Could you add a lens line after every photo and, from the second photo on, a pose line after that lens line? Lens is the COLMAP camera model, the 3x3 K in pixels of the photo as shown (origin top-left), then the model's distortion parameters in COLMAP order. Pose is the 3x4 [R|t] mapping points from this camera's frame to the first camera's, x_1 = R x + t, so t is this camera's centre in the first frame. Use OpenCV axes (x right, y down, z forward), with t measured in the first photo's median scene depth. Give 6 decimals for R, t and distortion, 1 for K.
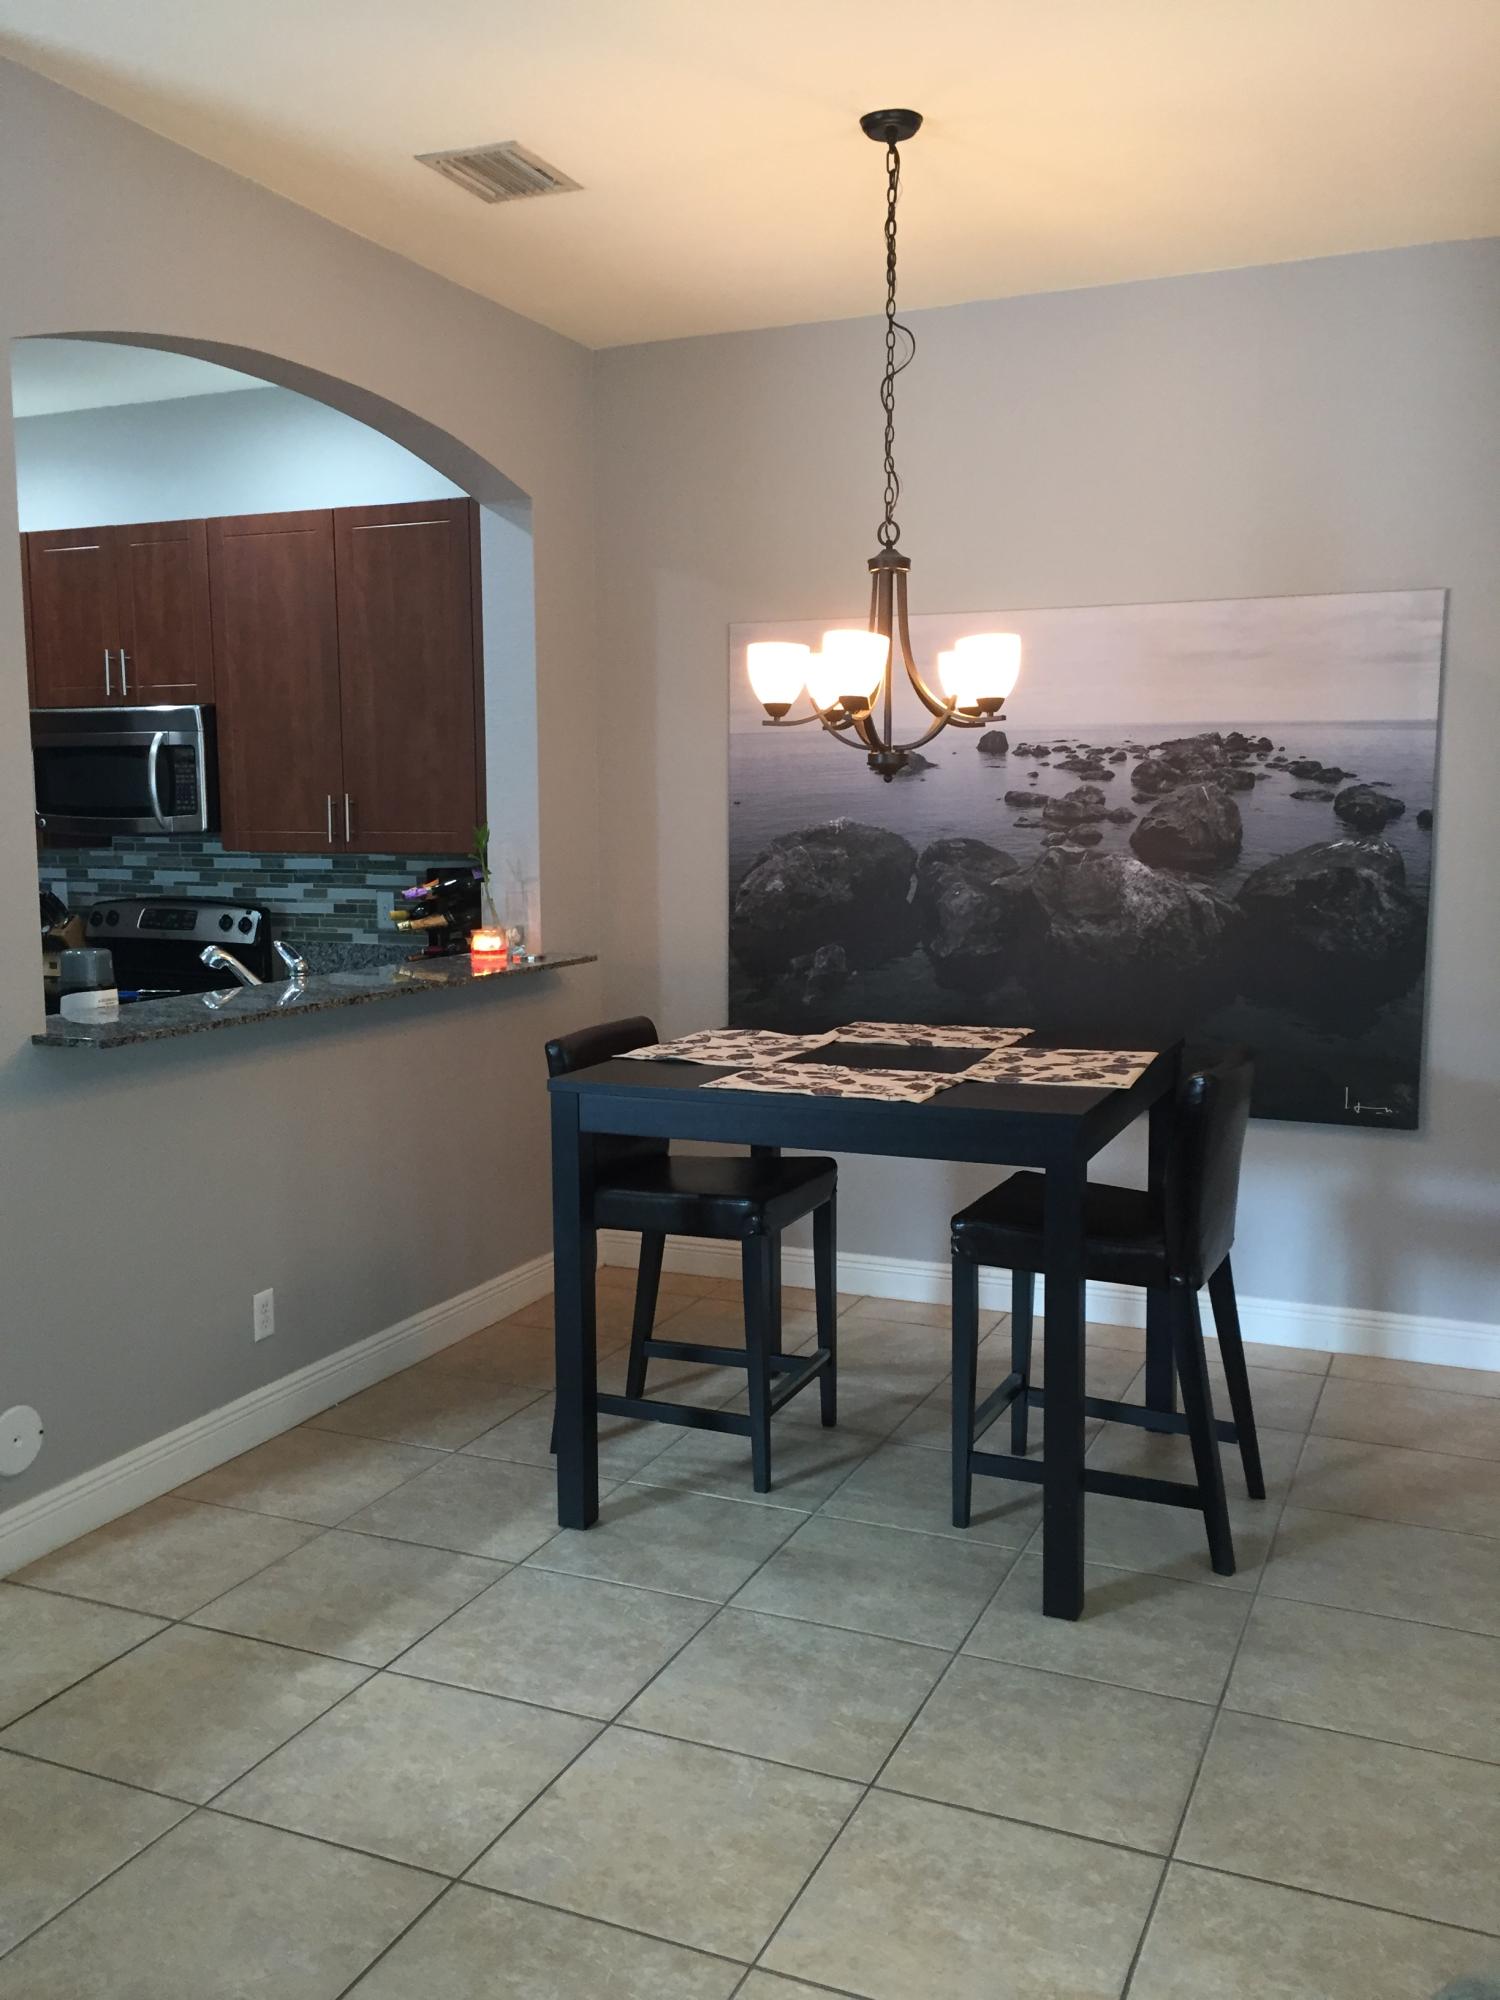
lens RADIAL K [[1721.6, 0, 746.5], [0, 1721.6, 1000.7], [0, 0, 1]] dist [0.086235, -0.121470]
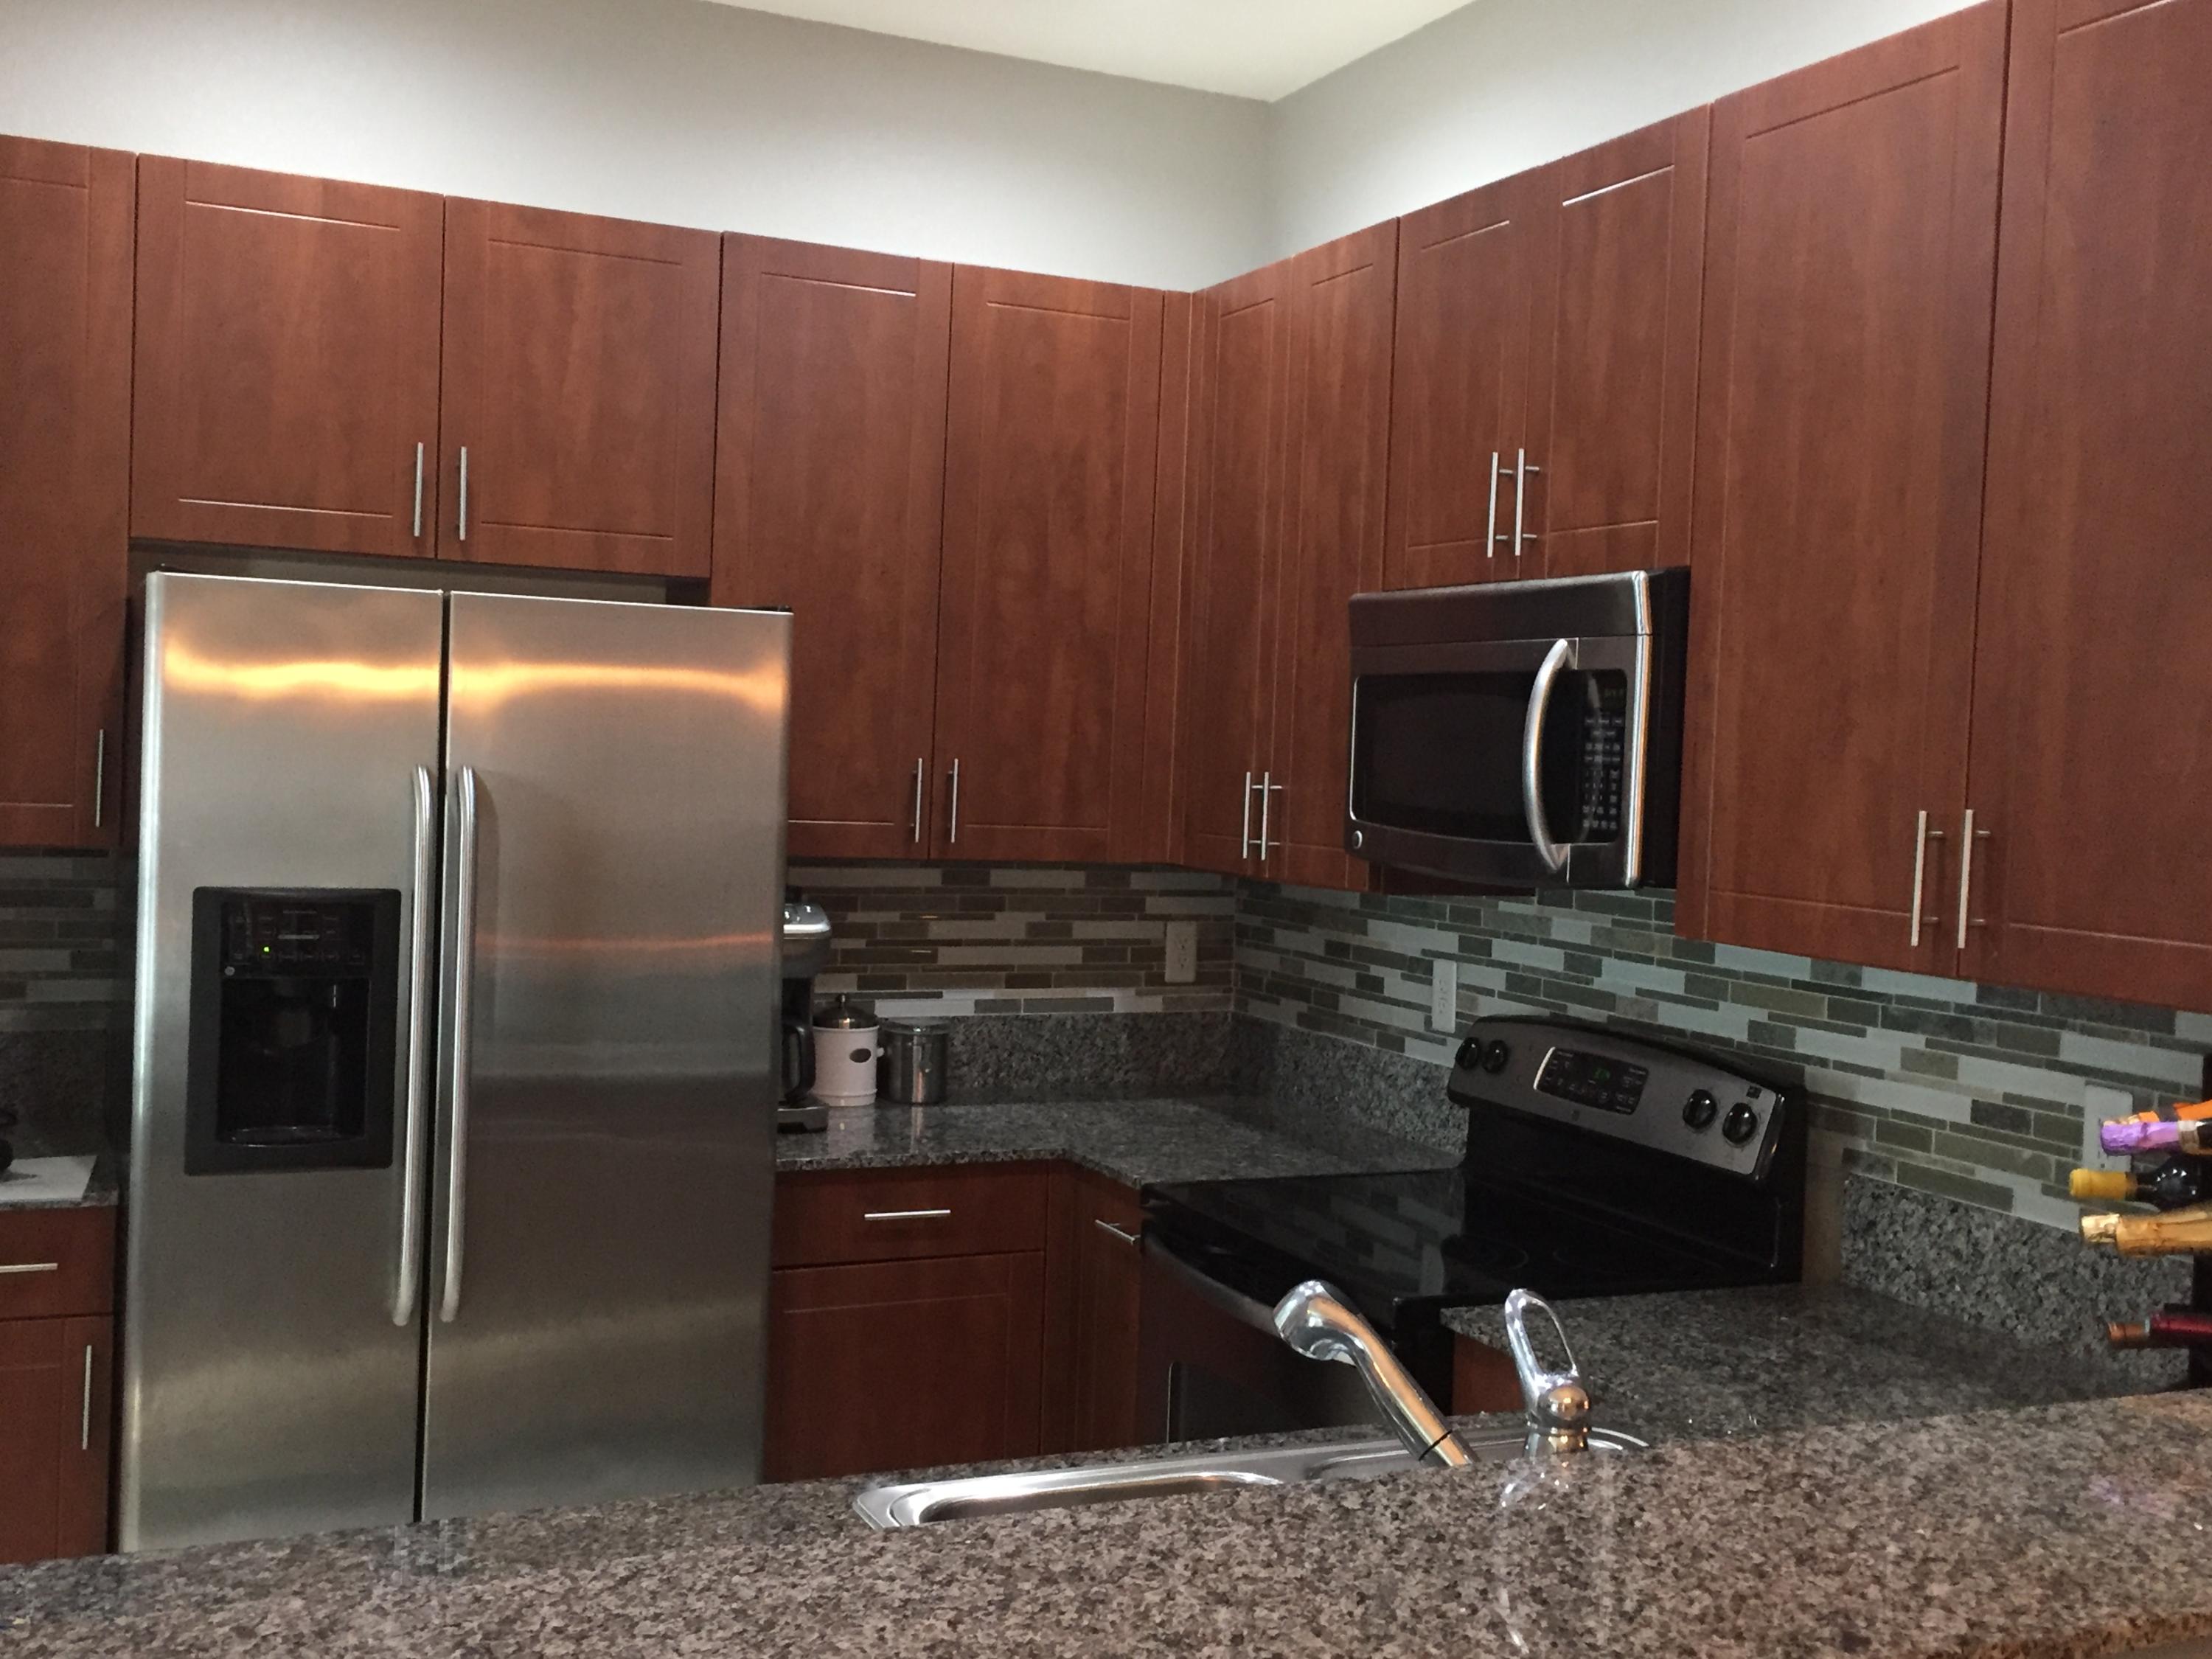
lens RADIAL K [[2337.6, 0, 1102.2], [0, 2337.6, 824.5], [0, 0, 1]] dist [0.058220, 0.000000]
pose [[0.741815, 0.053942, -0.668431, -0.055259], [-0.115488, 0.992144, -0.048101, -0.087884], [0.660585, 0.112878, 0.742217, 0.638256]]
